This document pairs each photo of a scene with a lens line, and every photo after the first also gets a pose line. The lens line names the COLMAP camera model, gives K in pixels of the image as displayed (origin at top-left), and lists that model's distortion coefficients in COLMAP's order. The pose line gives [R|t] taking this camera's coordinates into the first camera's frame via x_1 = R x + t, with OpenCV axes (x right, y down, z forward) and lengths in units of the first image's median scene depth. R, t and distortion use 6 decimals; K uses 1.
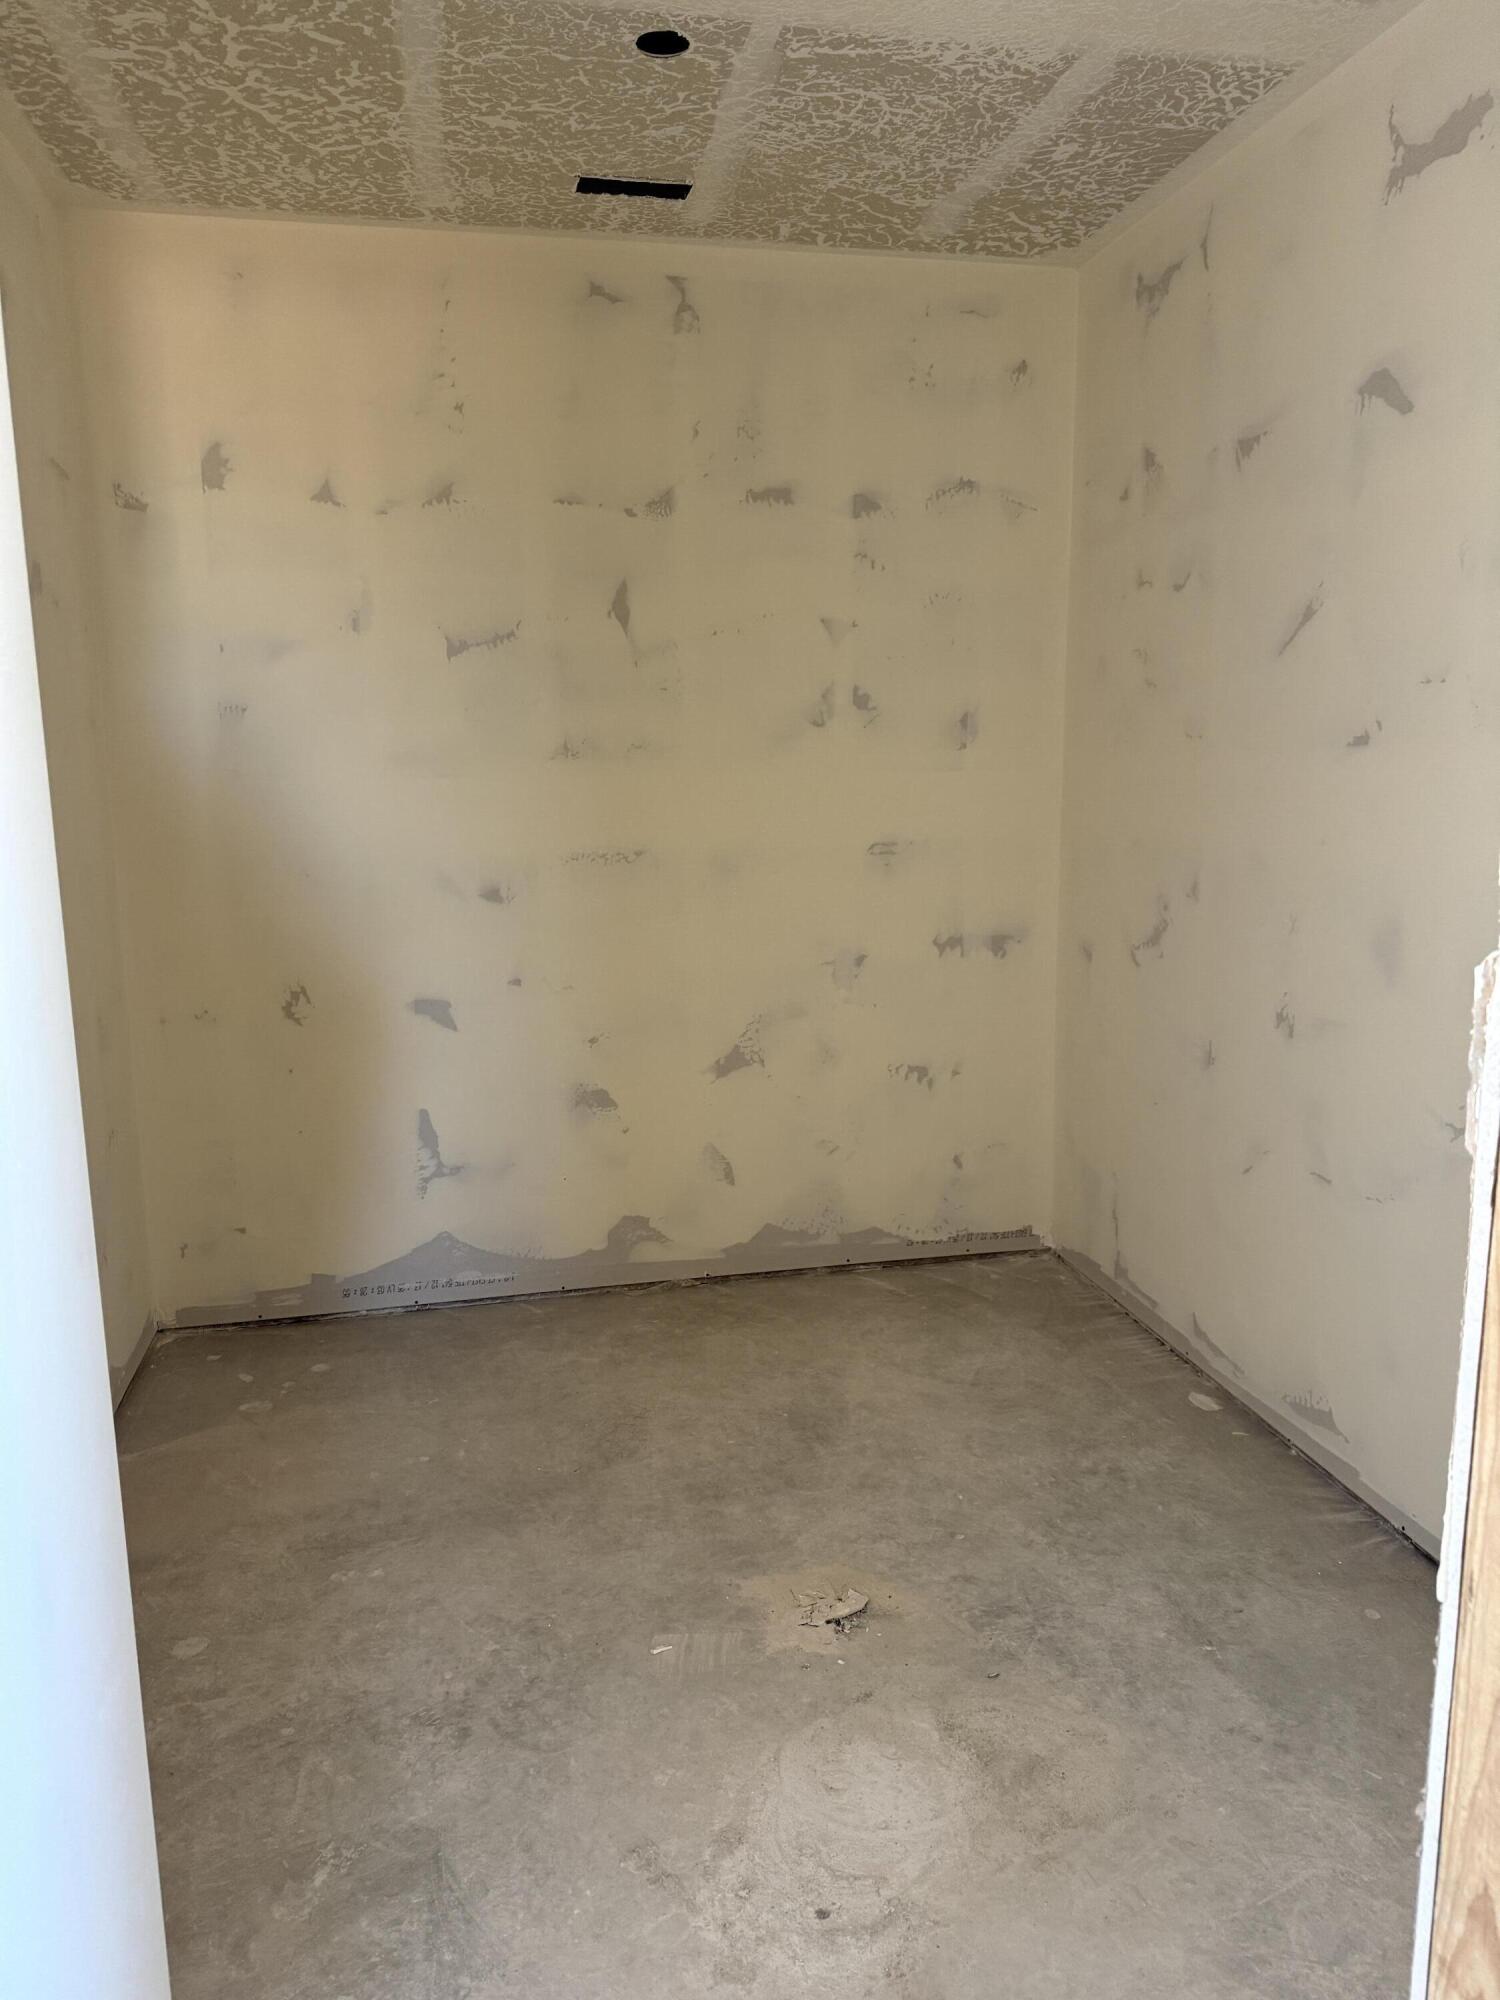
lens RADIAL K [[1393.3, 0, 753.0], [0, 1393.3, 1016.2], [0, 0, 1]] dist [0.047517, -0.054820]
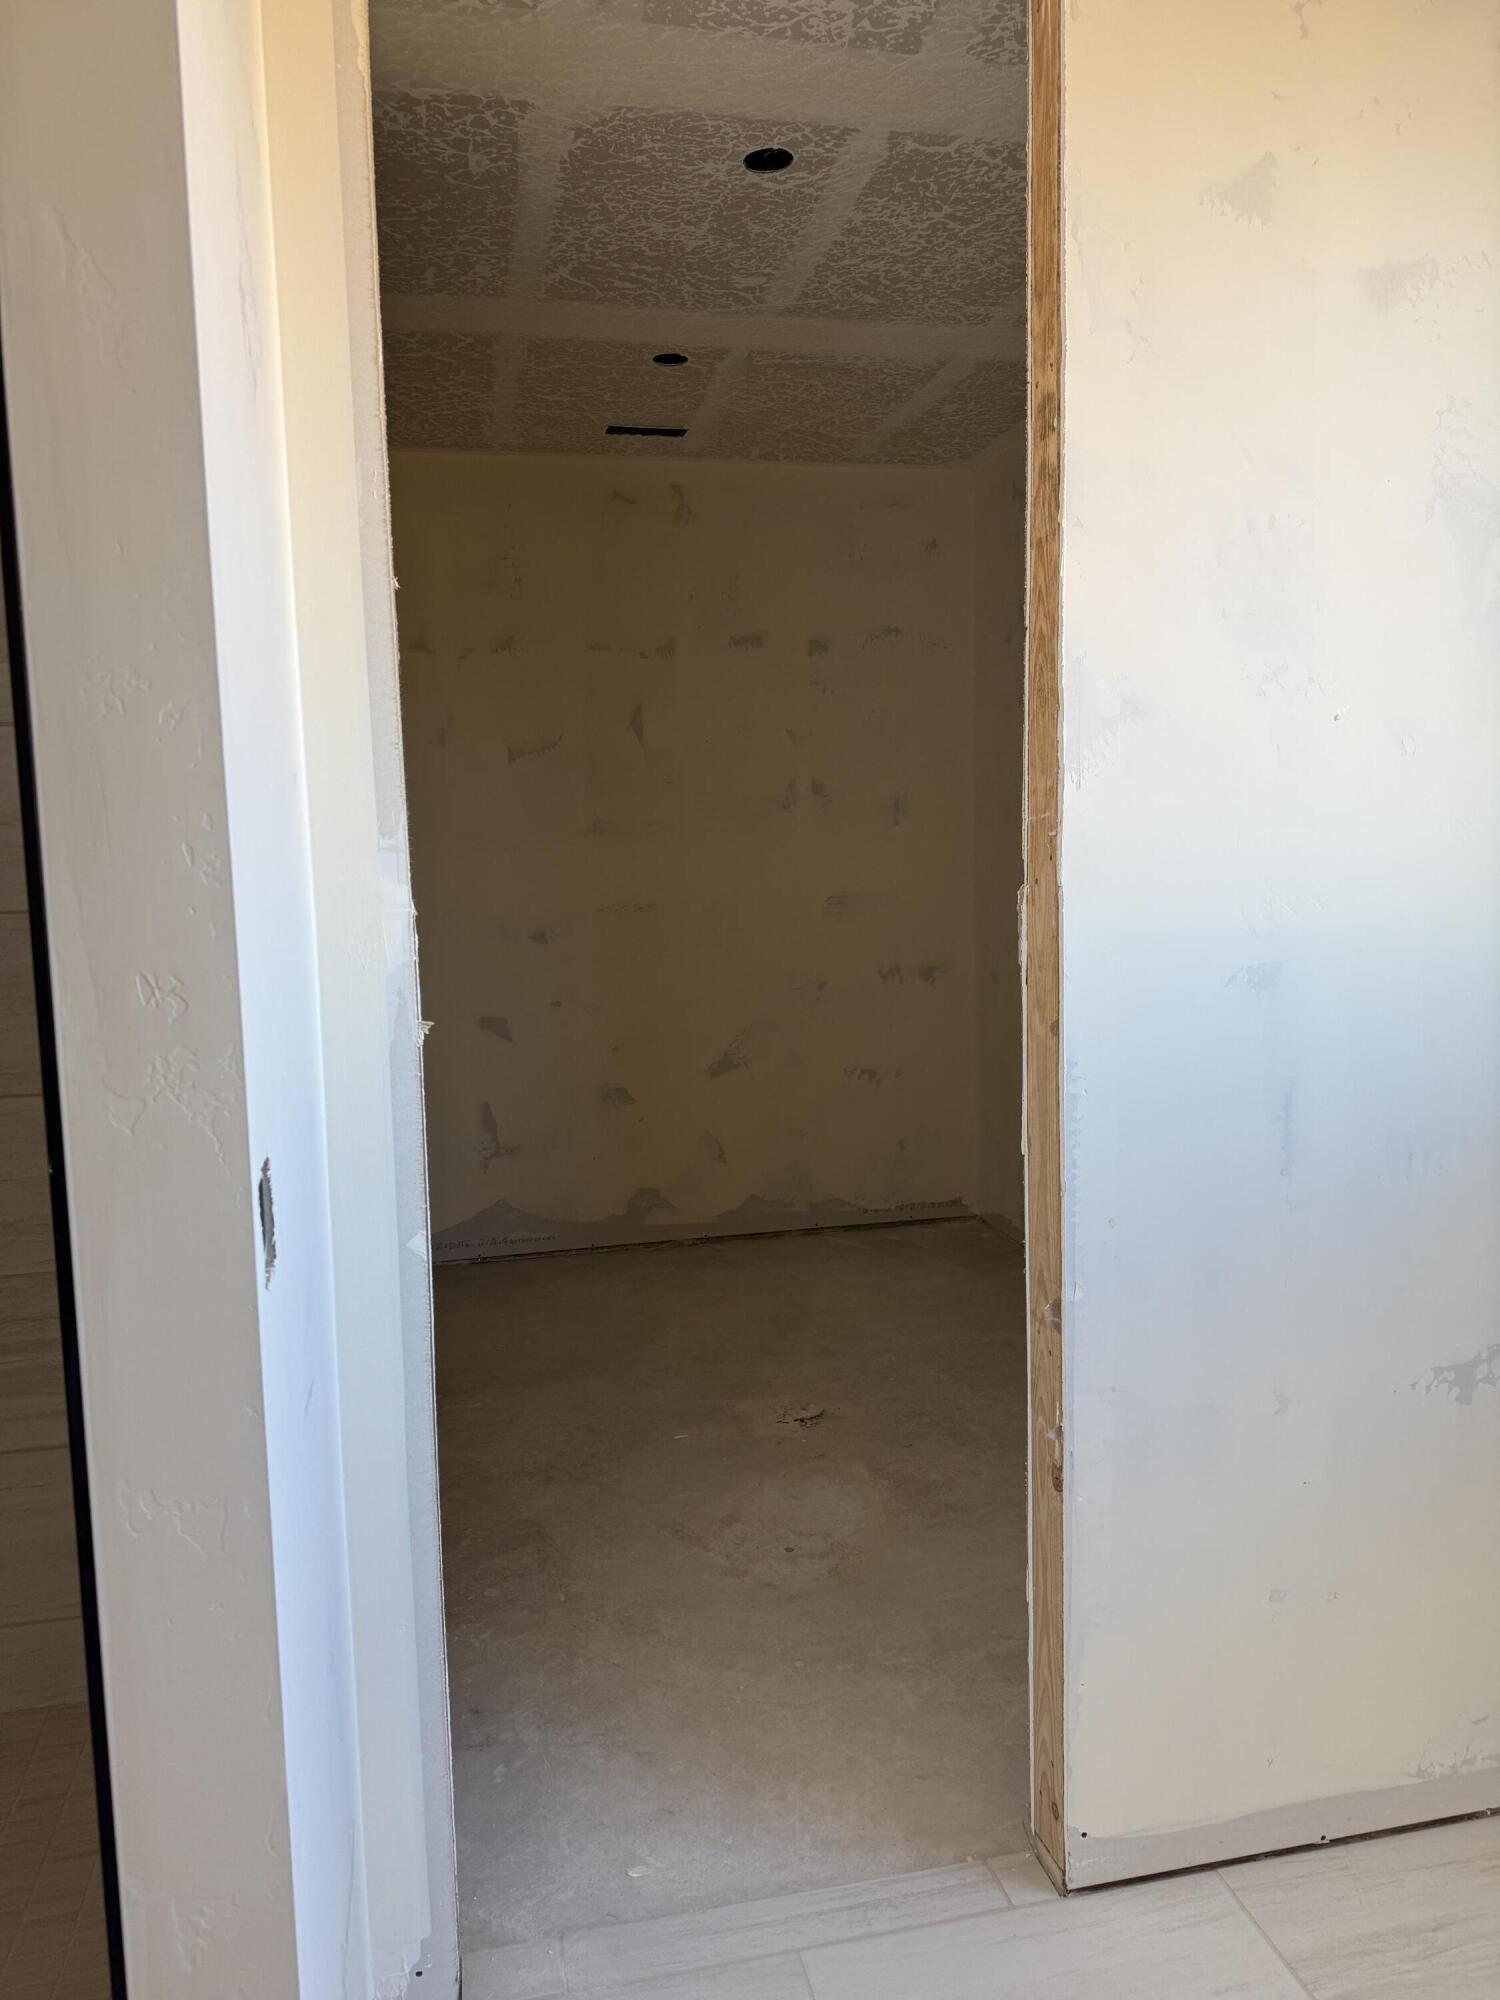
lens RADIAL K [[1393.3, 0, 744.6], [0, 1393.3, 1002.7], [0, 0, 1]] dist [0.047517, -0.054820]
pose [[0.999915, -0.012325, 0.004175, 0.000241], [0.012592, 0.997353, -0.071609, 0.074975], [-0.003282, 0.071655, 0.997424, -0.326088]]
